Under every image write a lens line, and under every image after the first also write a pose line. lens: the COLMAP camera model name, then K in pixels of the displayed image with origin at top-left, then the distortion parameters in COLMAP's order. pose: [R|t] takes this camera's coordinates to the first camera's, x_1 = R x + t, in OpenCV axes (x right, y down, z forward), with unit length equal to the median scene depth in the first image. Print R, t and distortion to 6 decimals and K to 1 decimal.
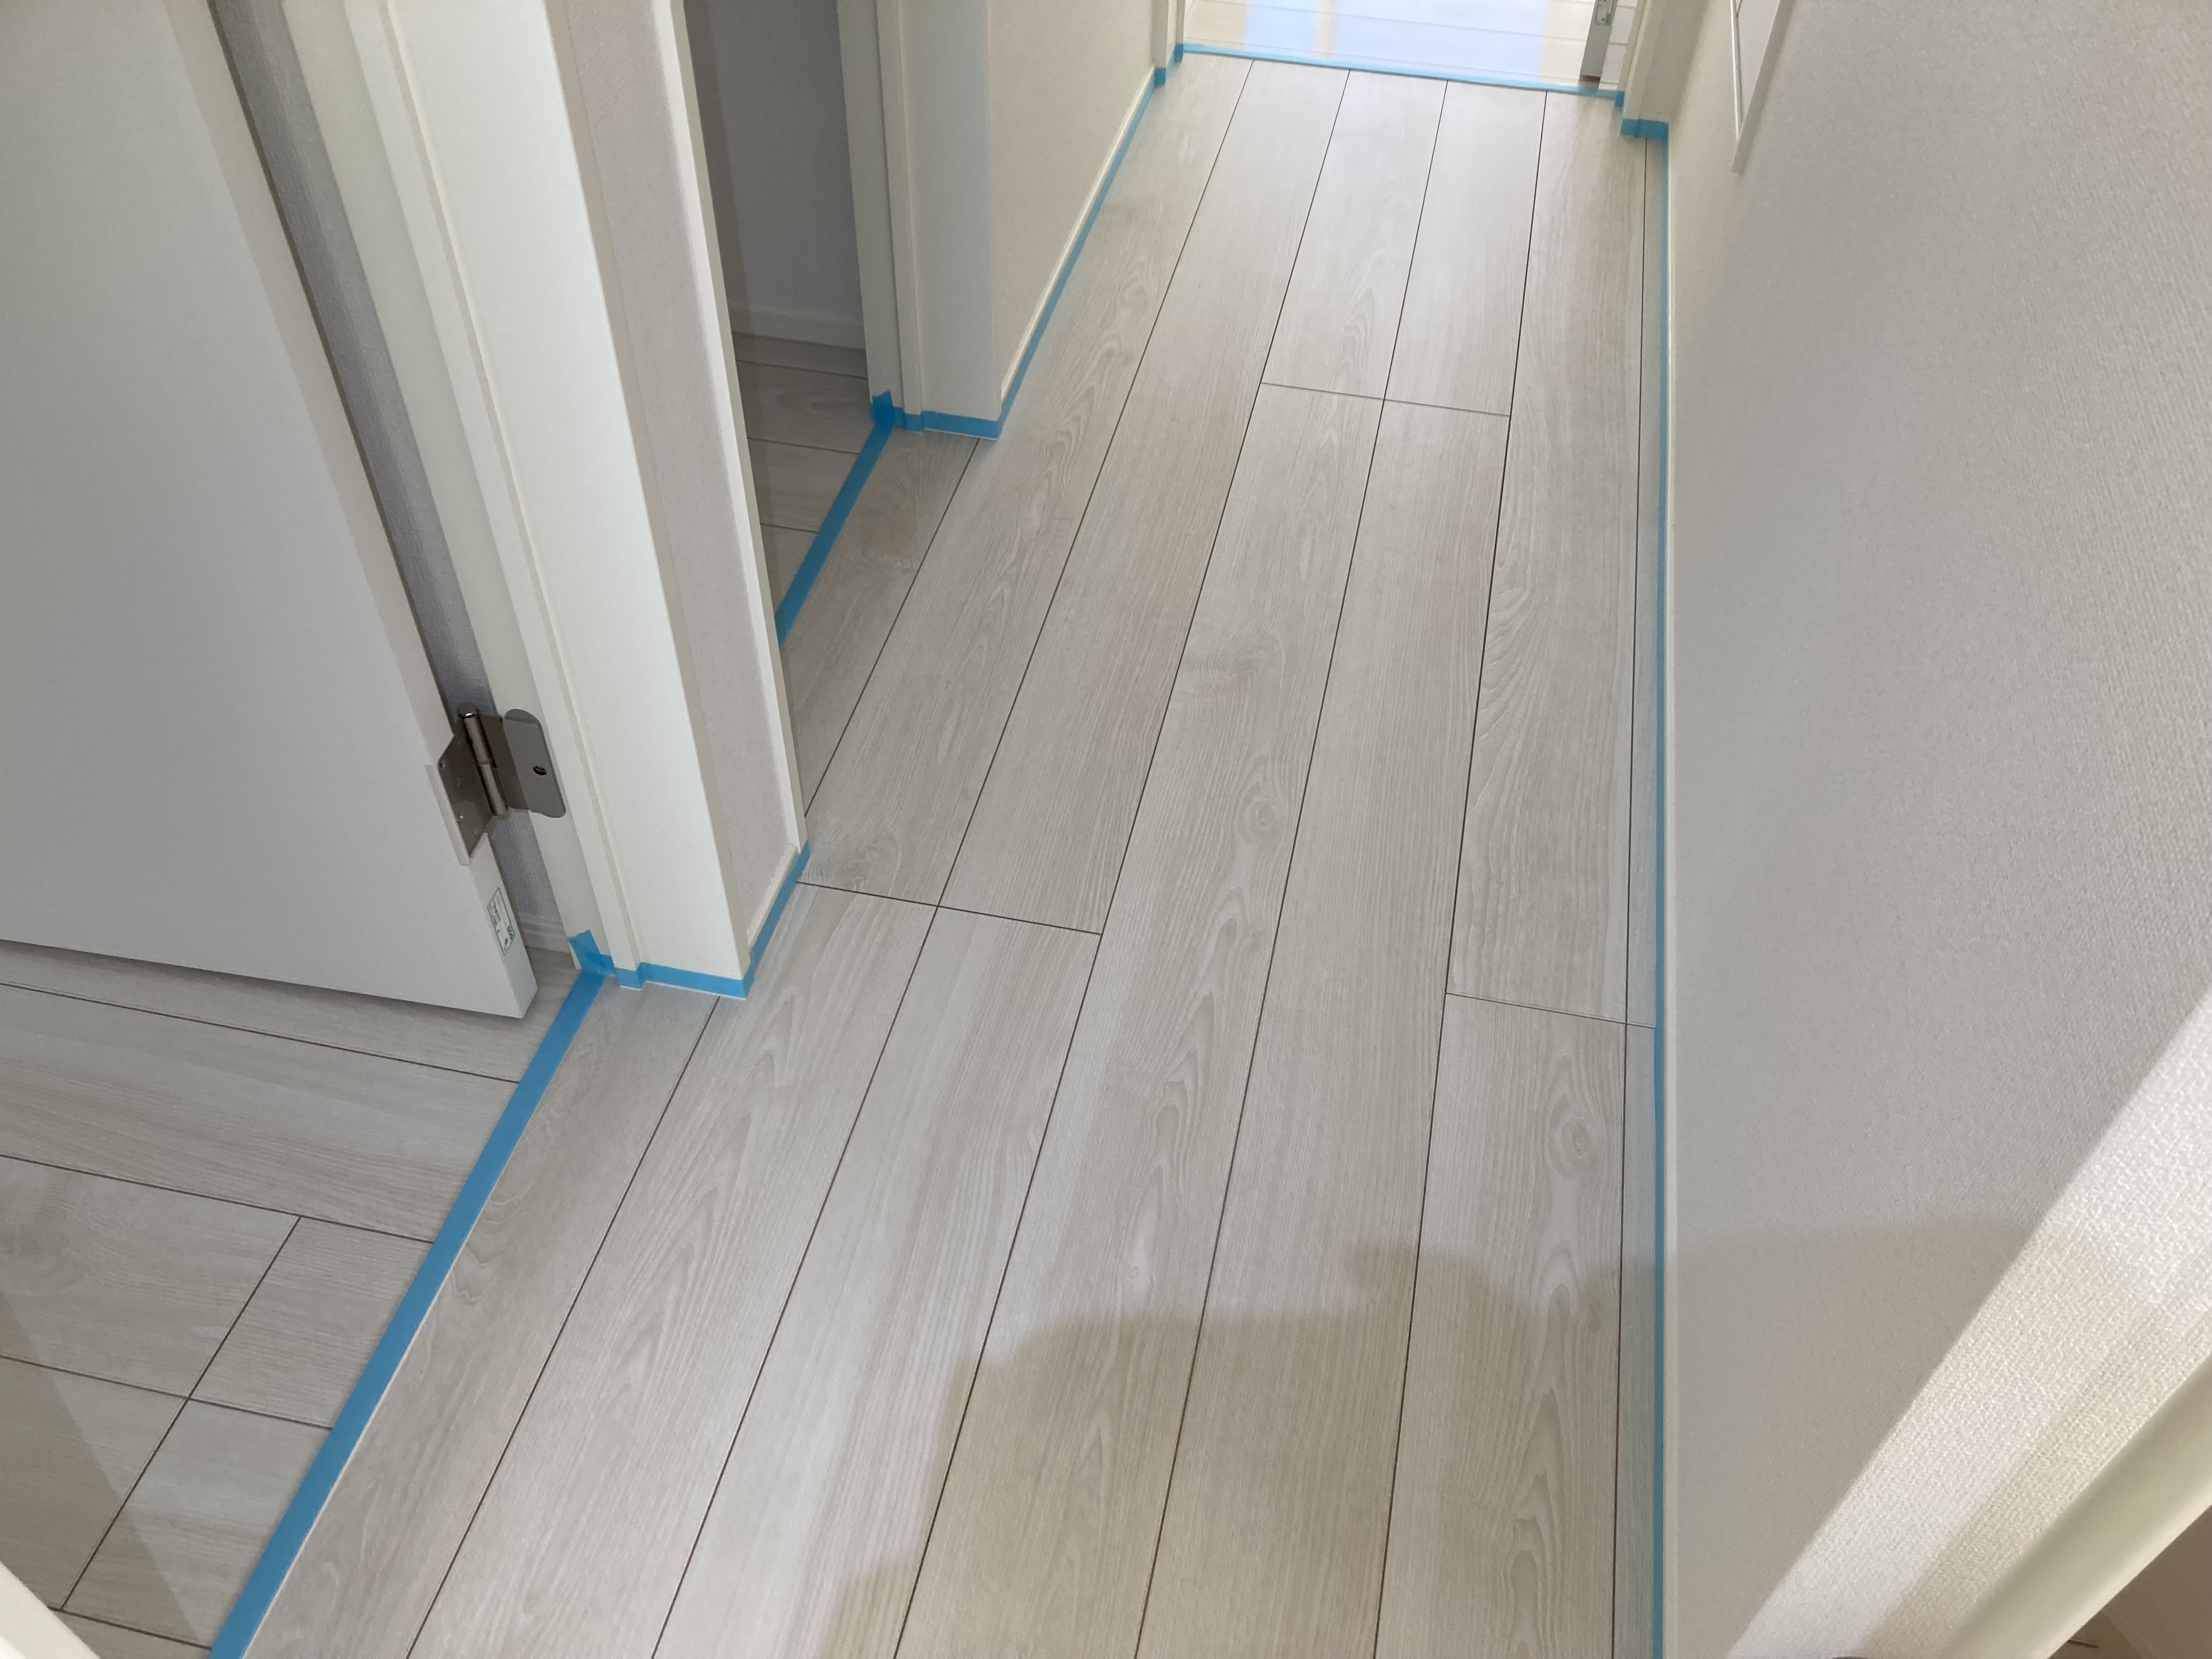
lens RADIAL K [[1788.1, 0, 1106.8], [0, 1788.1, 835.6], [0, 0, 1]] dist [0.027785, -0.029969]
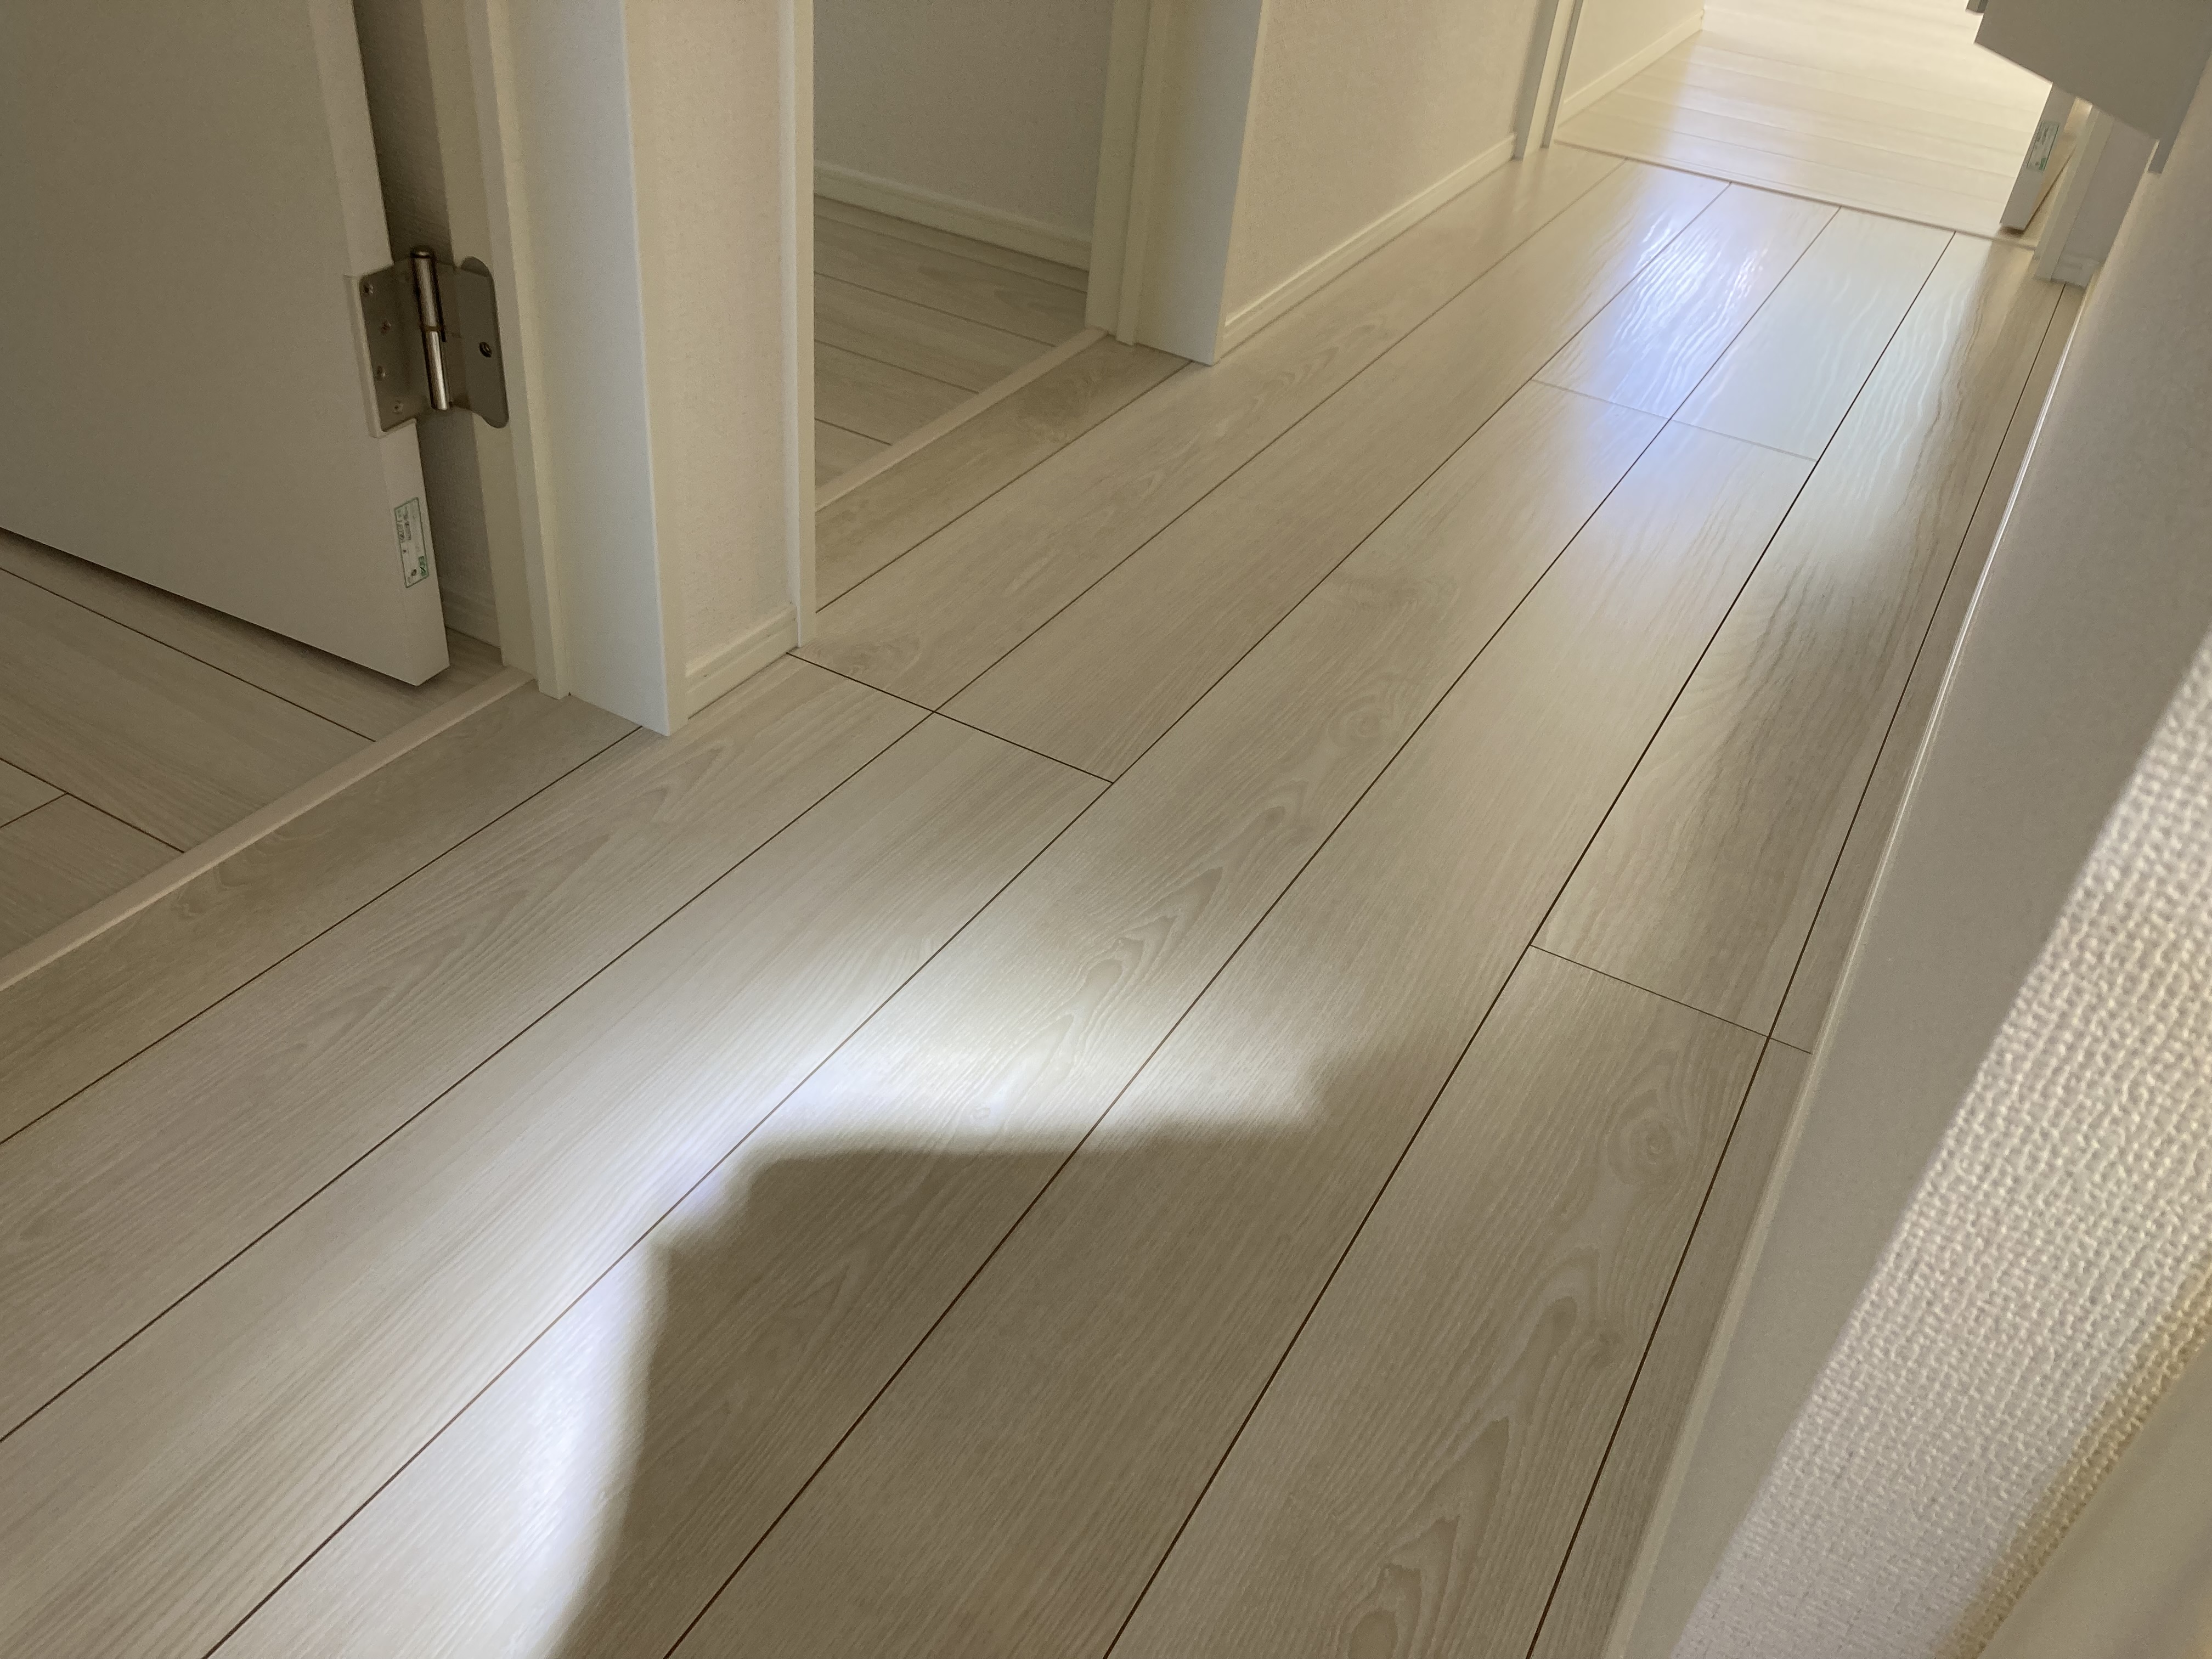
lens RADIAL K [[1788.1, 0, 1078.6], [0, 1788.1, 825.3], [0, 0, 1]] dist [0.027785, -0.029969]
pose [[0.950046, 0.232642, -0.208062, 0.168712], [-0.267143, 0.950839, -0.156651, 0.225294], [0.161390, 0.204408, 0.965490, 0.266503]]
